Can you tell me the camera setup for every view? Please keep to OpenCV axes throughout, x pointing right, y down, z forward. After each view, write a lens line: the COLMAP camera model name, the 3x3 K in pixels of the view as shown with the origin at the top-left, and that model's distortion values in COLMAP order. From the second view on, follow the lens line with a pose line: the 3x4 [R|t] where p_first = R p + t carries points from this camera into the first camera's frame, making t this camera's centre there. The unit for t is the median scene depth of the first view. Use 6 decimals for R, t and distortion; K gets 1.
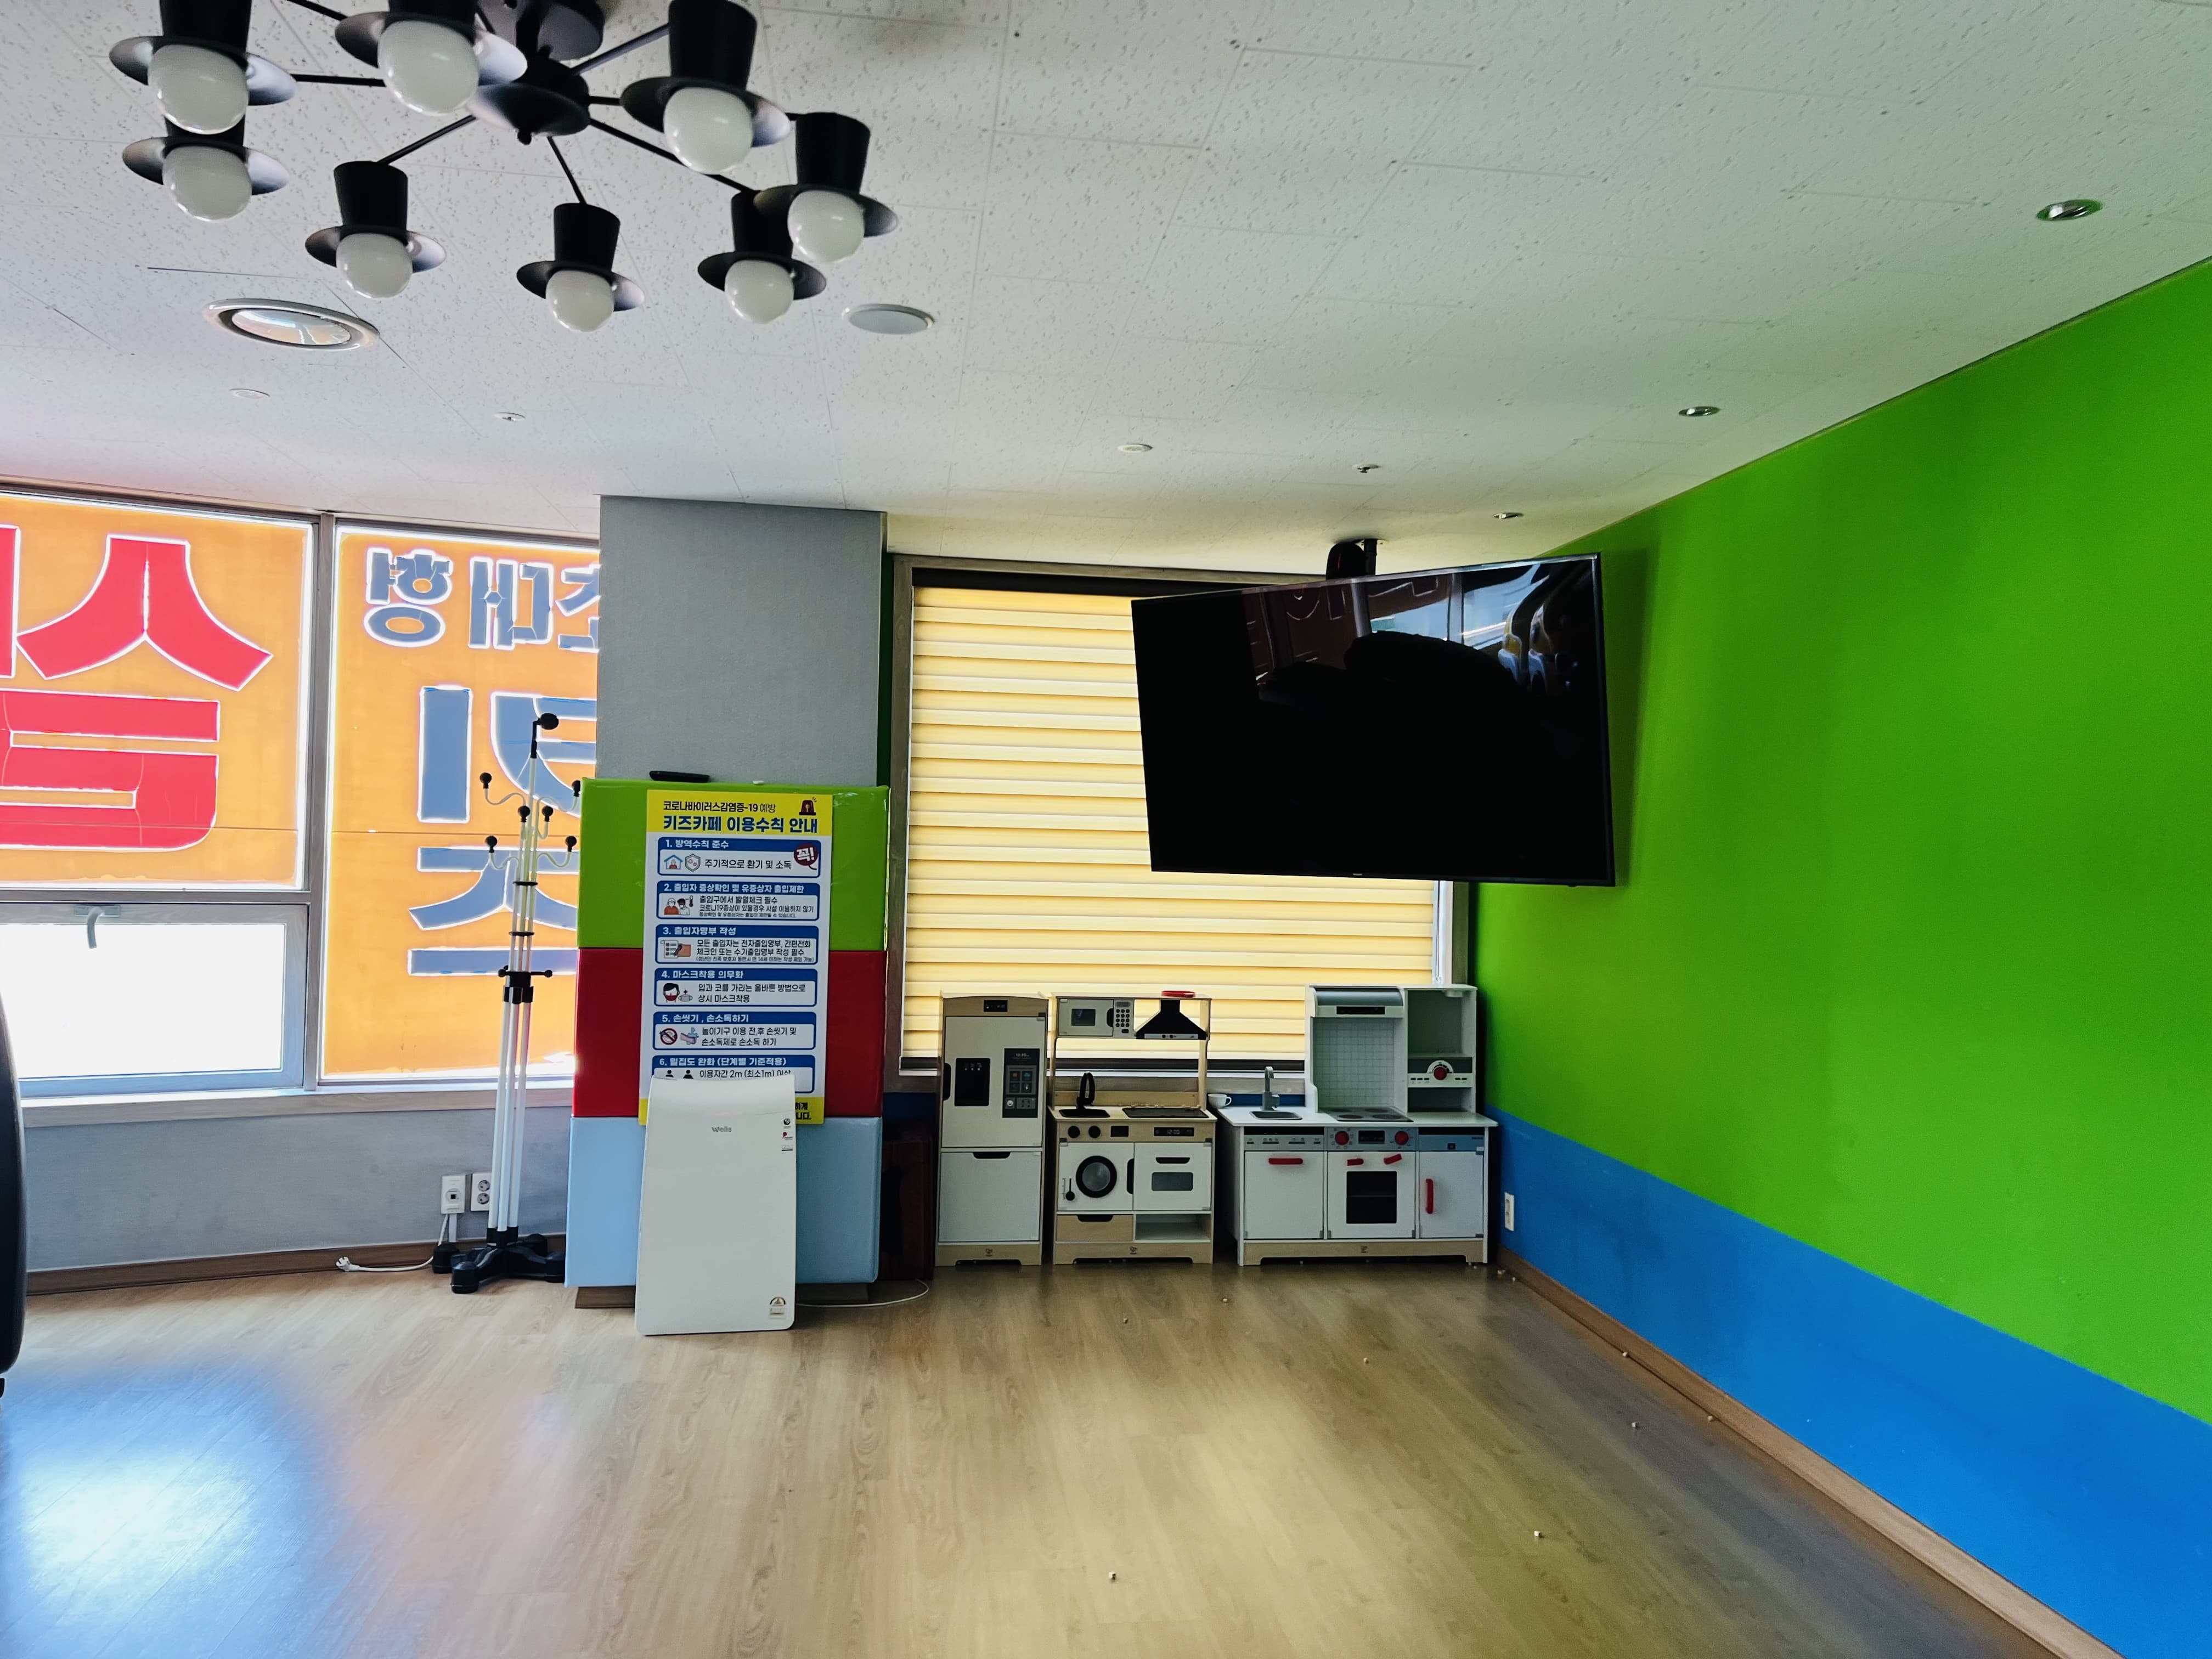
lens RADIAL K [[1632.1, 0, 1106.0], [0, 1632.1, 829.5], [0, 0, 1]] dist [0.124188, -0.227382]
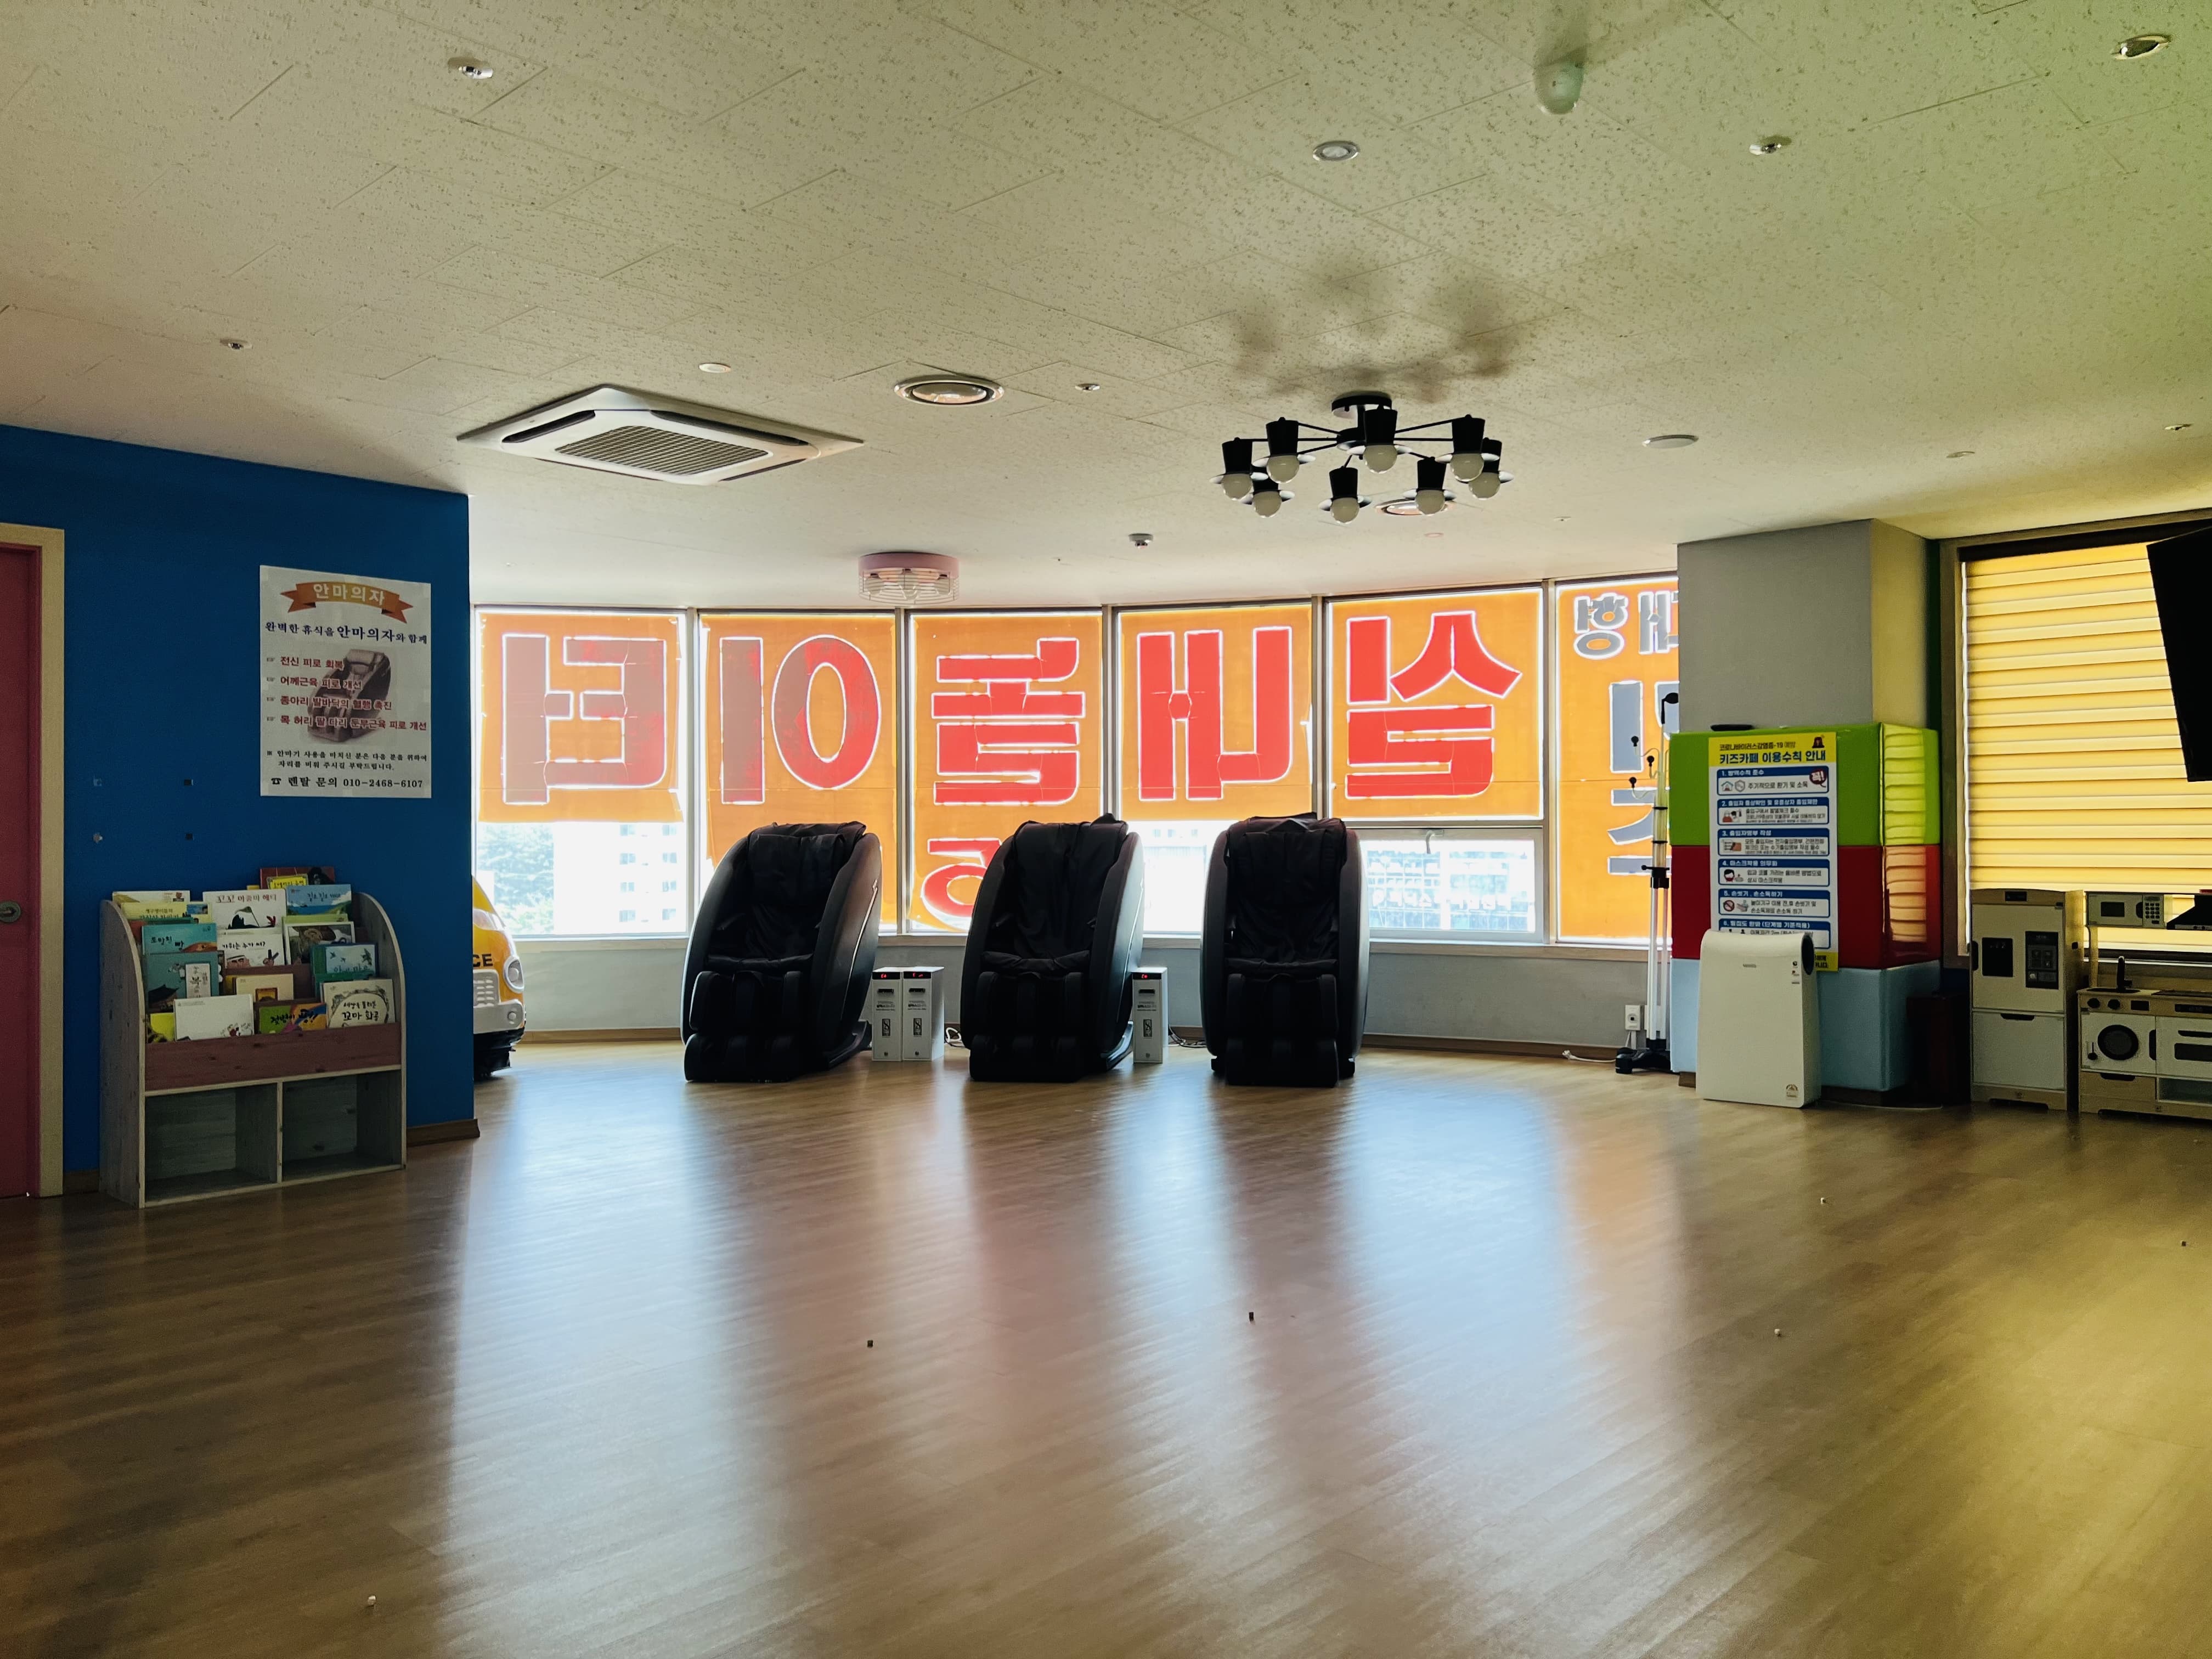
lens RADIAL K [[1652.3, 0, 1106.0], [0, 1652.3, 829.5], [0, 0, 1]] dist [-0.003511, -0.001598]
pose [[0.624105, -0.031279, -0.780714, 0.497354], [0.027037, 0.999465, -0.018429, 0.065464], [0.780873, -0.009606, 0.624616, -0.318519]]
